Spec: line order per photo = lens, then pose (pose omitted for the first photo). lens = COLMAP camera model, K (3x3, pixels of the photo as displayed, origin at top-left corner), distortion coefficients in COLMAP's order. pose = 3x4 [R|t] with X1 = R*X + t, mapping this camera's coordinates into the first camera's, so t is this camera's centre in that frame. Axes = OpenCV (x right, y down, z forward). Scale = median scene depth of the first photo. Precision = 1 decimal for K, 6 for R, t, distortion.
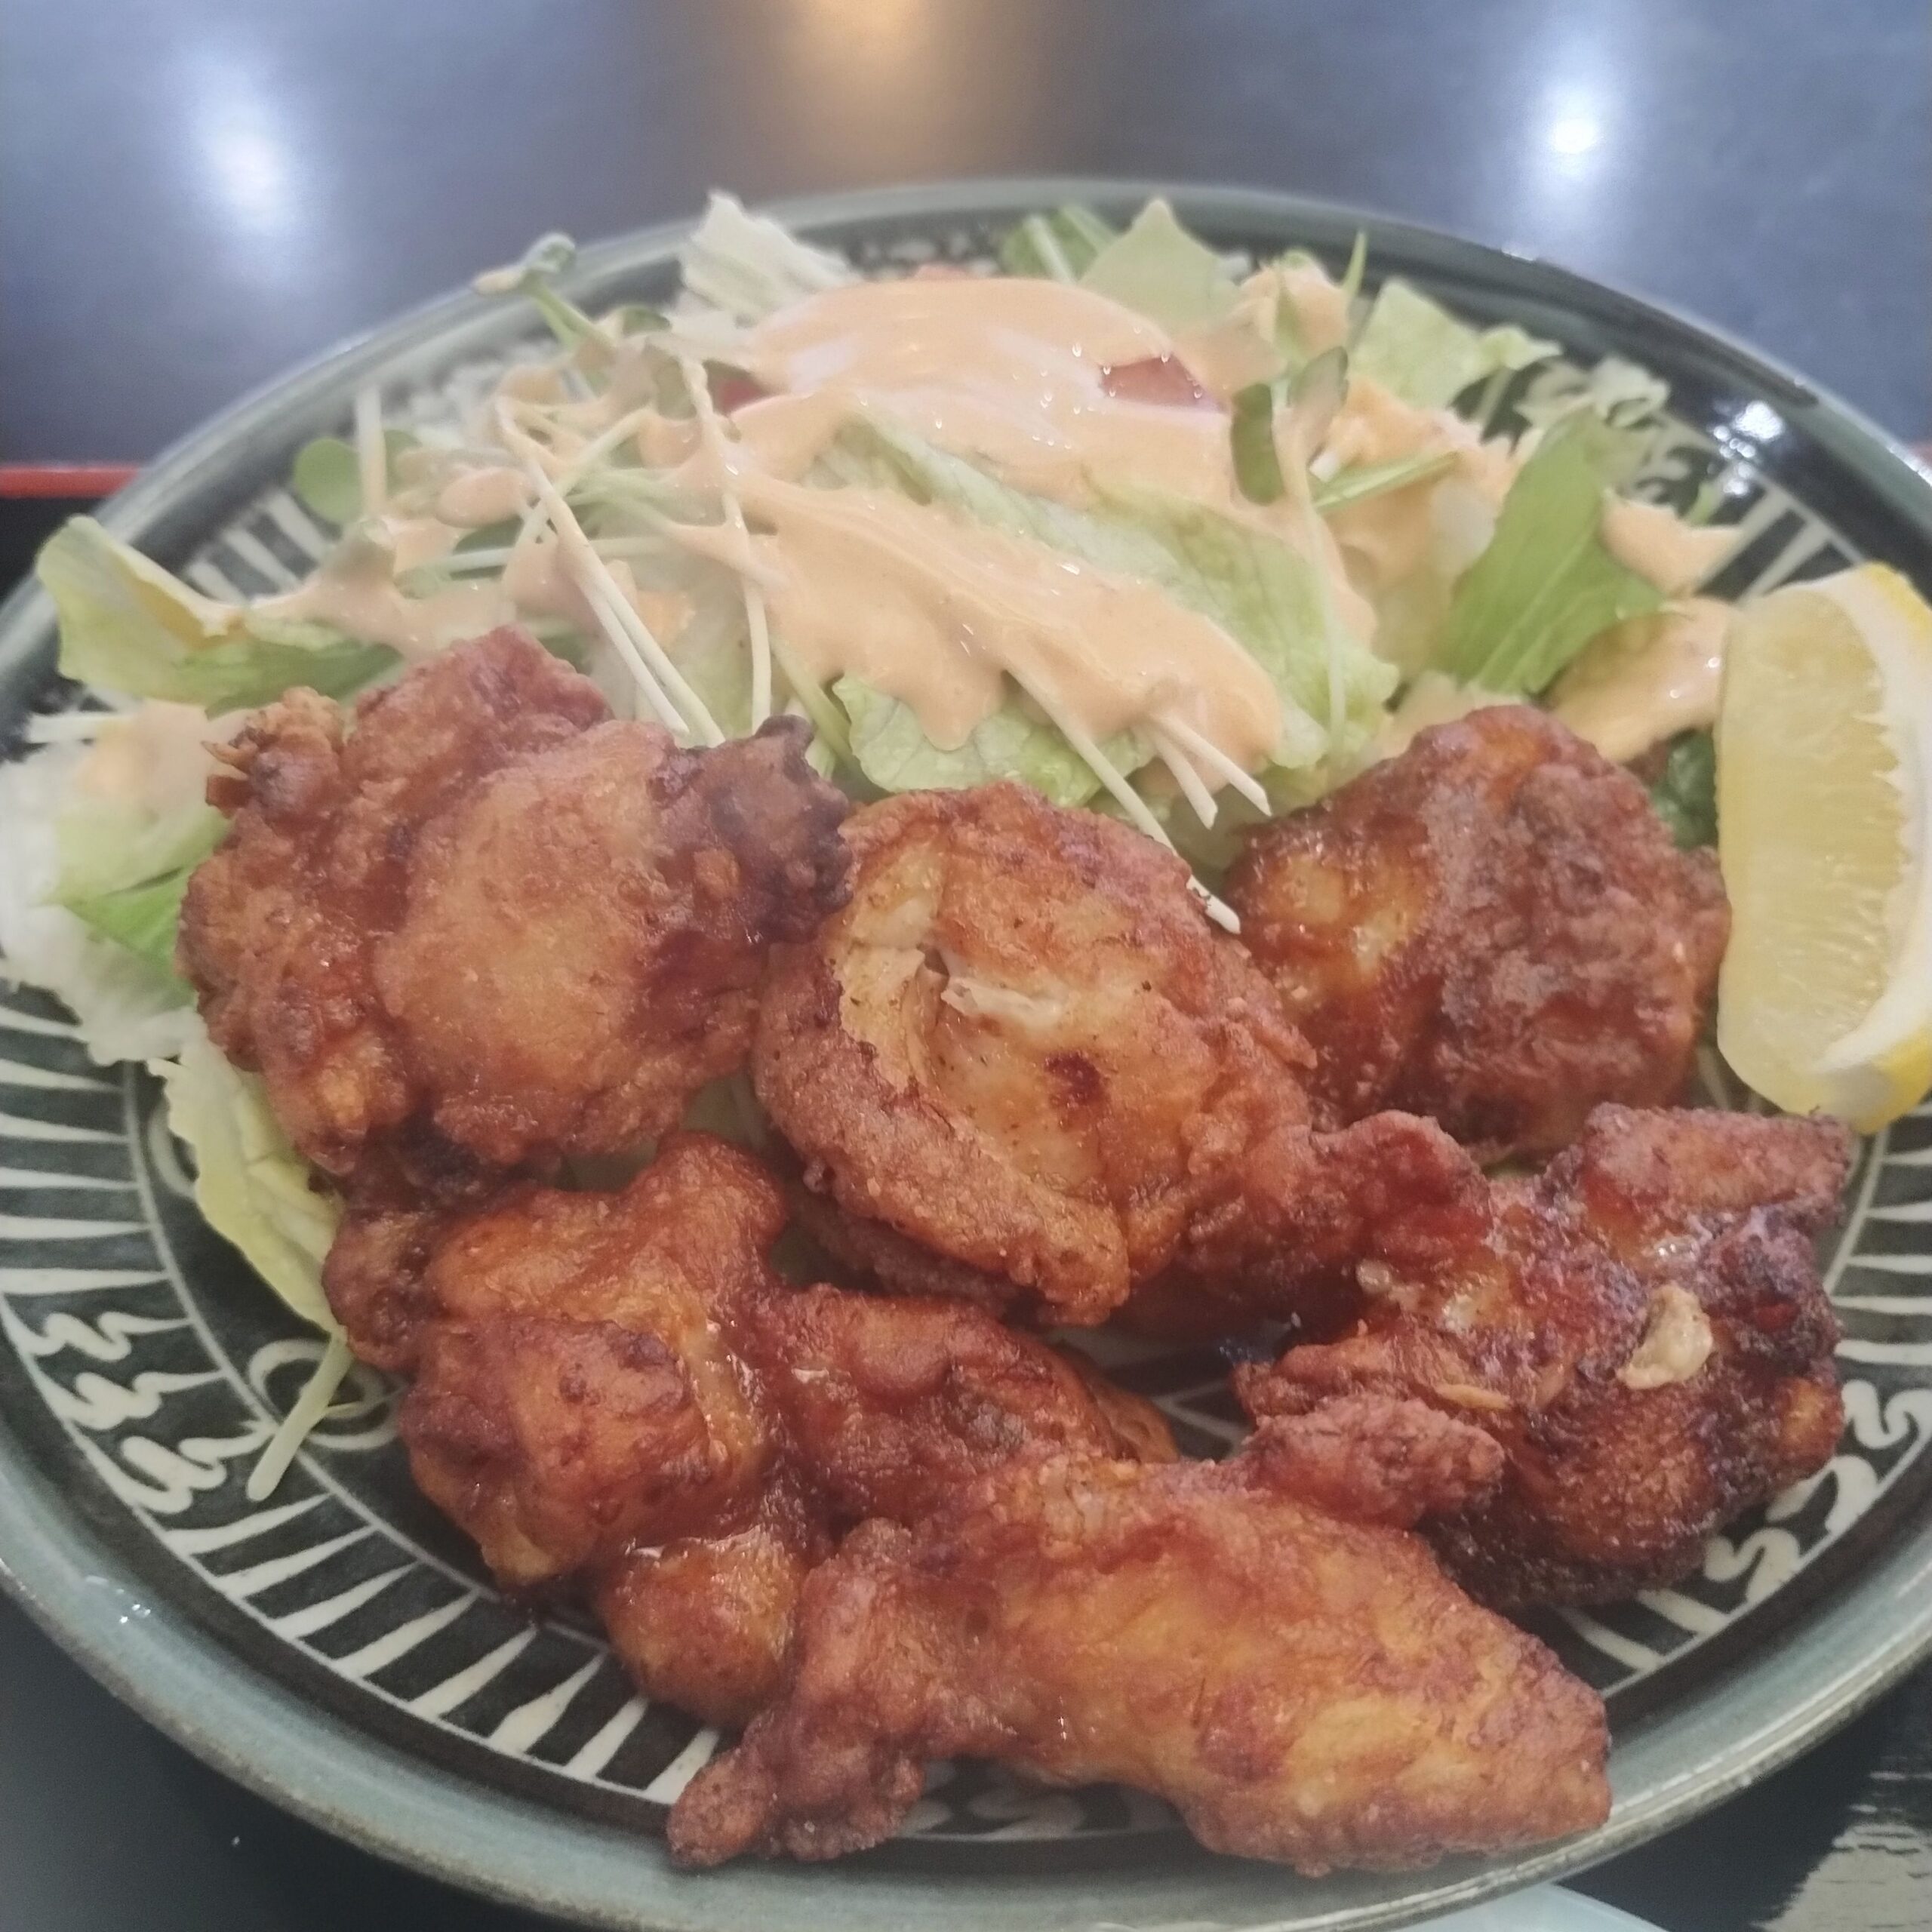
lens RADIAL K [[2191.4, 0, 966.0], [0, 2191.4, 966.0], [0, 0, 1]] dist [-0.031584, -0.021071]
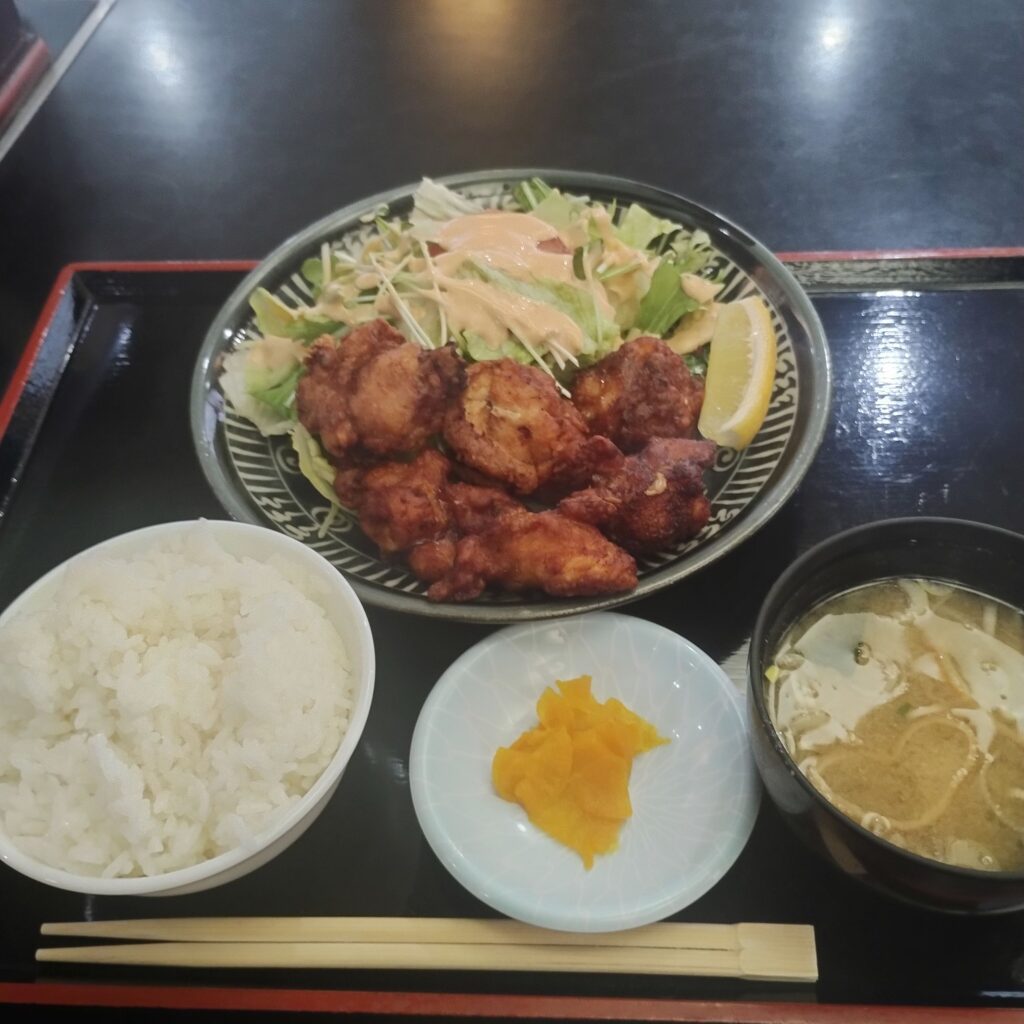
lens RADIAL K [[1133.2, 0, 512.0], [0, 1133.2, 512.0], [0, 0, 1]] dist [0.013756, -0.002538]
pose [[0.999913, -0.003471, -0.012762, 0.051595], [0.003975, 0.999206, 0.039638, 0.110744], [0.012614, -0.039686, 0.999133, -1.030215]]
